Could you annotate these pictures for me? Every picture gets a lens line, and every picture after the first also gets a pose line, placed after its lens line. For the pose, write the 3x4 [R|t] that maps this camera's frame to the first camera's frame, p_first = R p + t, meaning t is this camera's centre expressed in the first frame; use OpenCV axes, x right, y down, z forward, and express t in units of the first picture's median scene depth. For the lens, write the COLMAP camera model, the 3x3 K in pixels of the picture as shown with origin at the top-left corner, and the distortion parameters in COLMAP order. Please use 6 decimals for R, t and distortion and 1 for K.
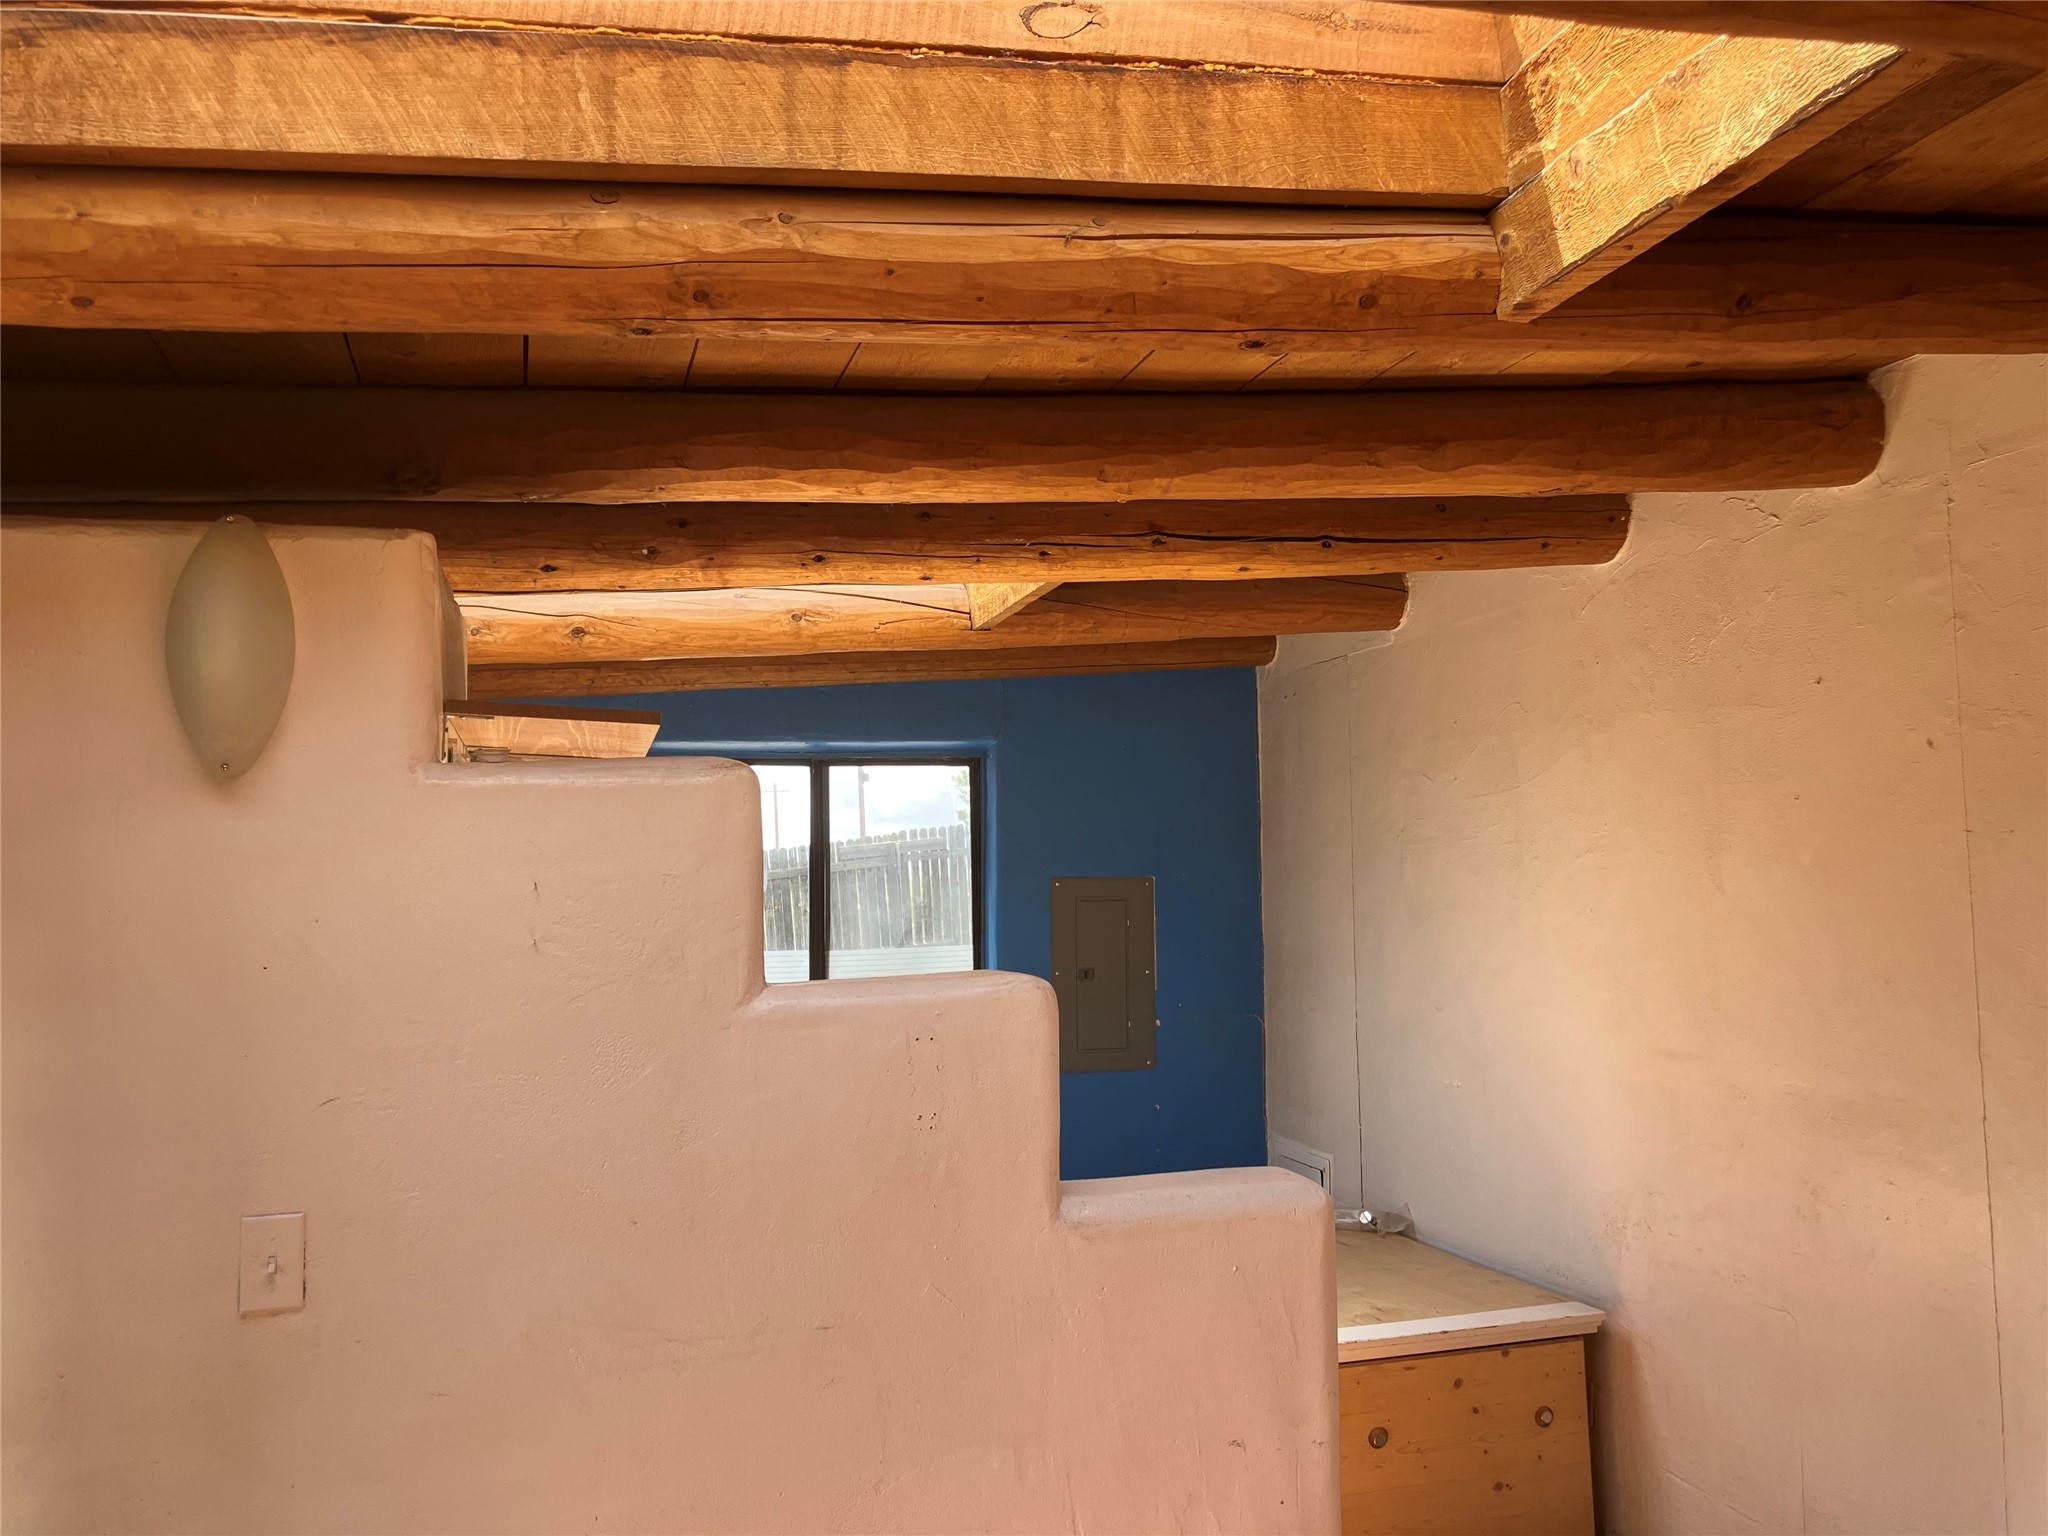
lens RADIAL K [[1615.9, 0, 1024.0], [0, 1615.9, 768.0], [0, 0, 1]] dist [0.007503, -0.002506]
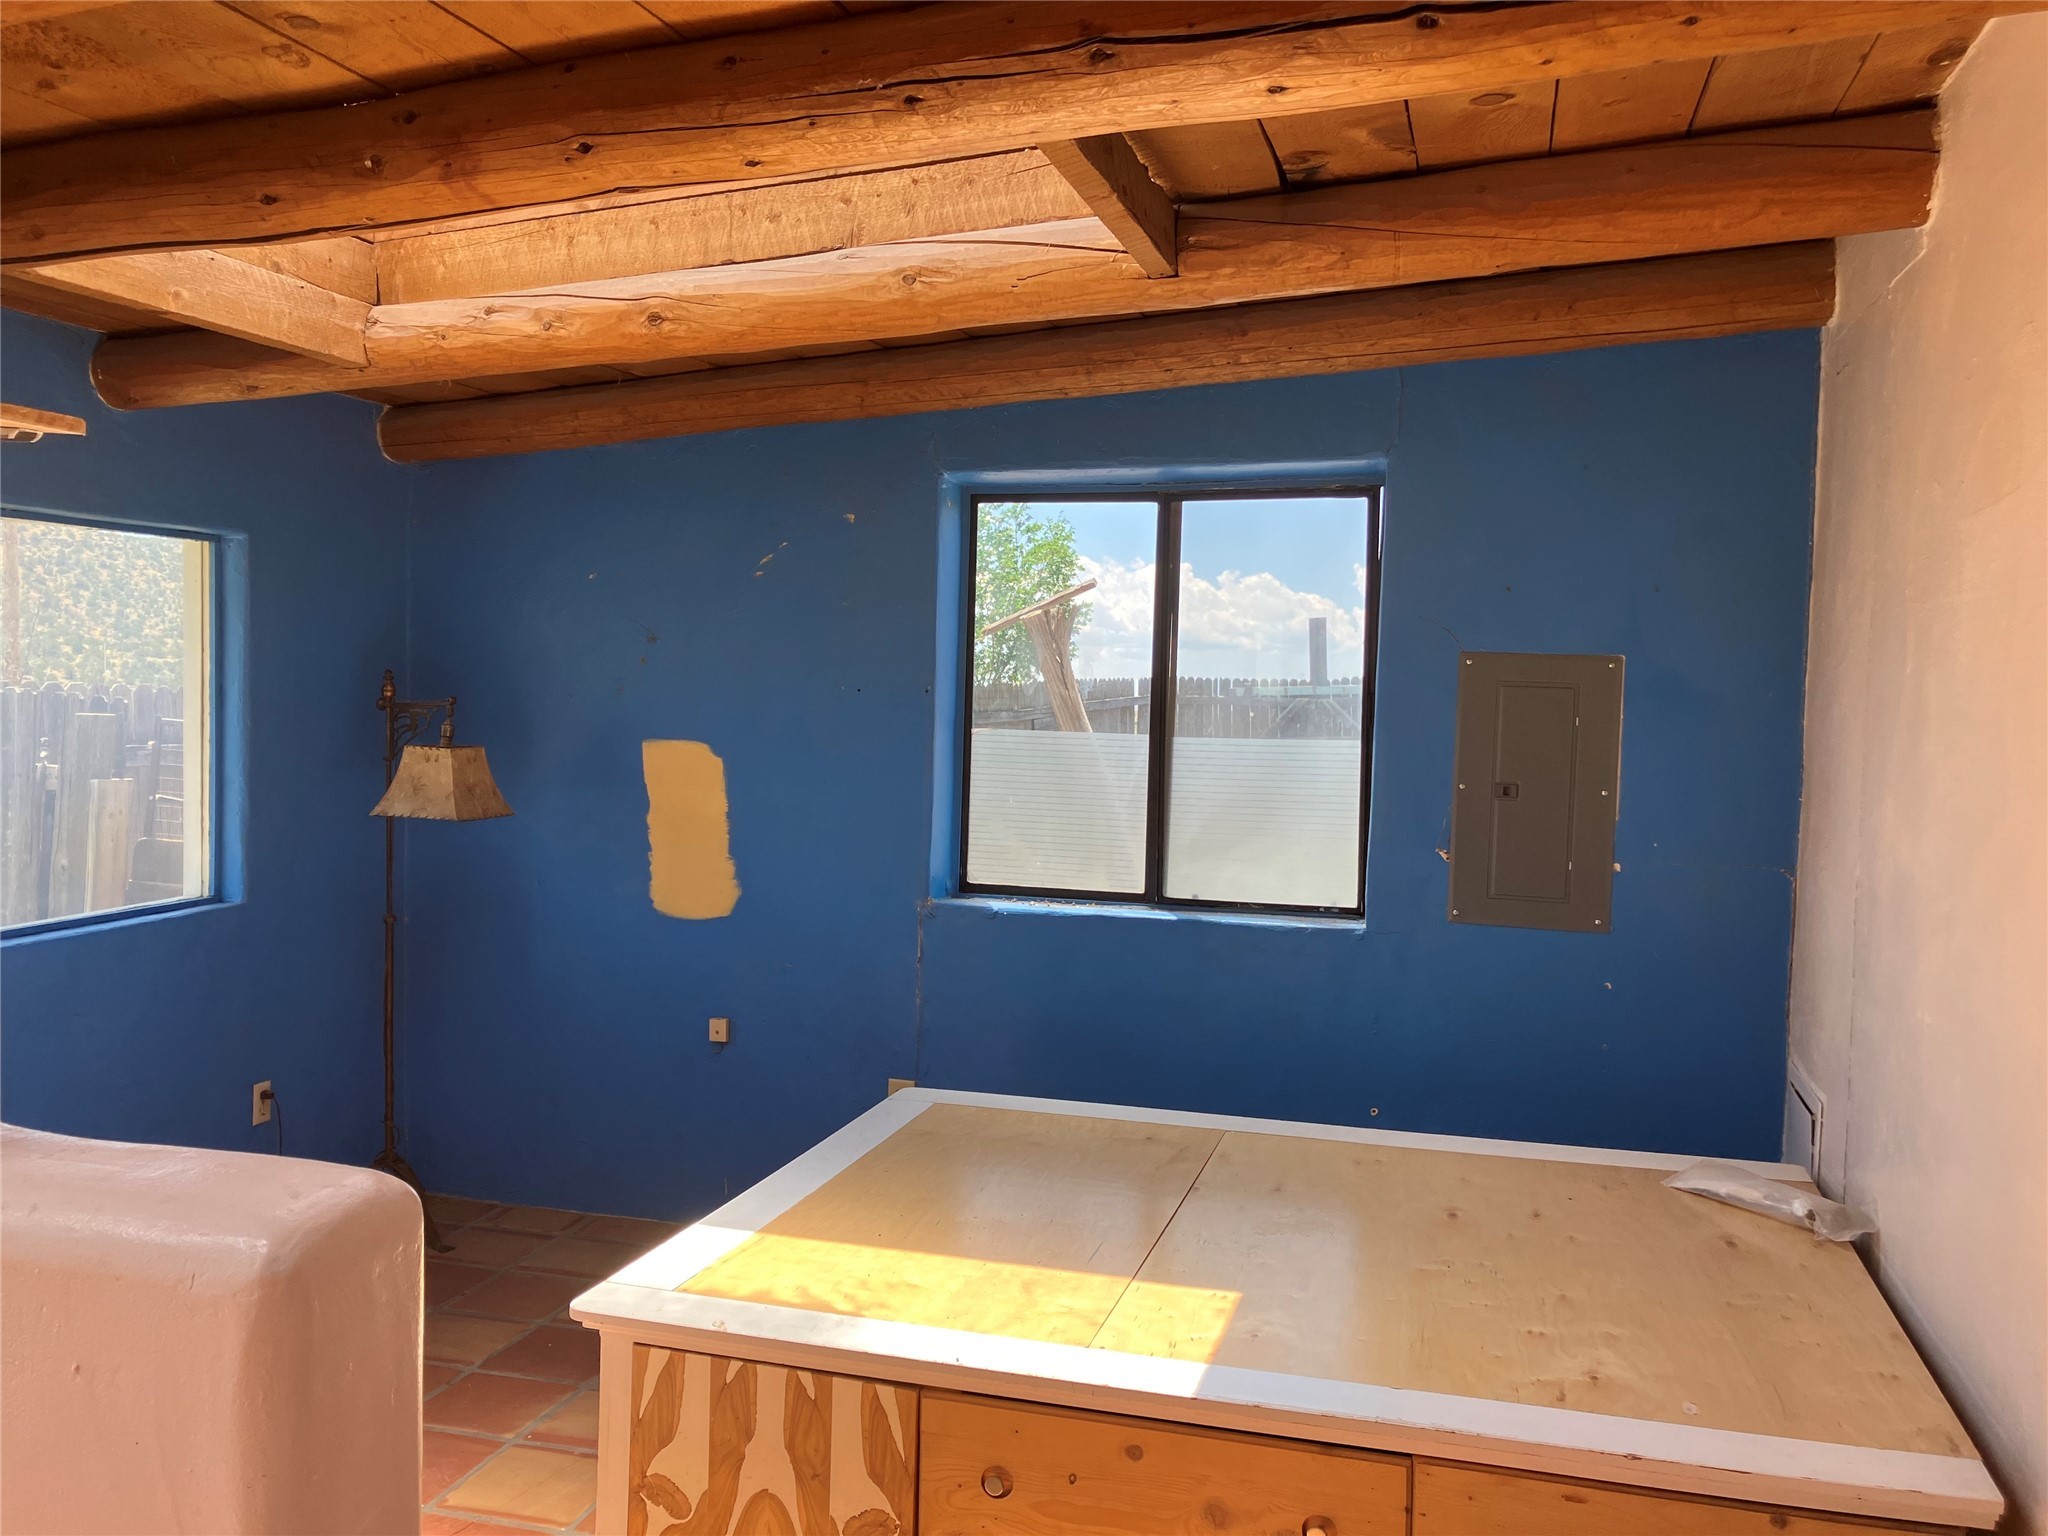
lens RADIAL K [[1648.2, 0, 1070.7], [0, 1648.2, 741.1], [0, 0, 1]] dist [0.004320, -0.010192]
pose [[0.849138, 0.055043, -0.525295, 0.337501], [0.004341, 0.993794, 0.111152, 0.034019], [0.528153, -0.096664, 0.843629, 0.391926]]
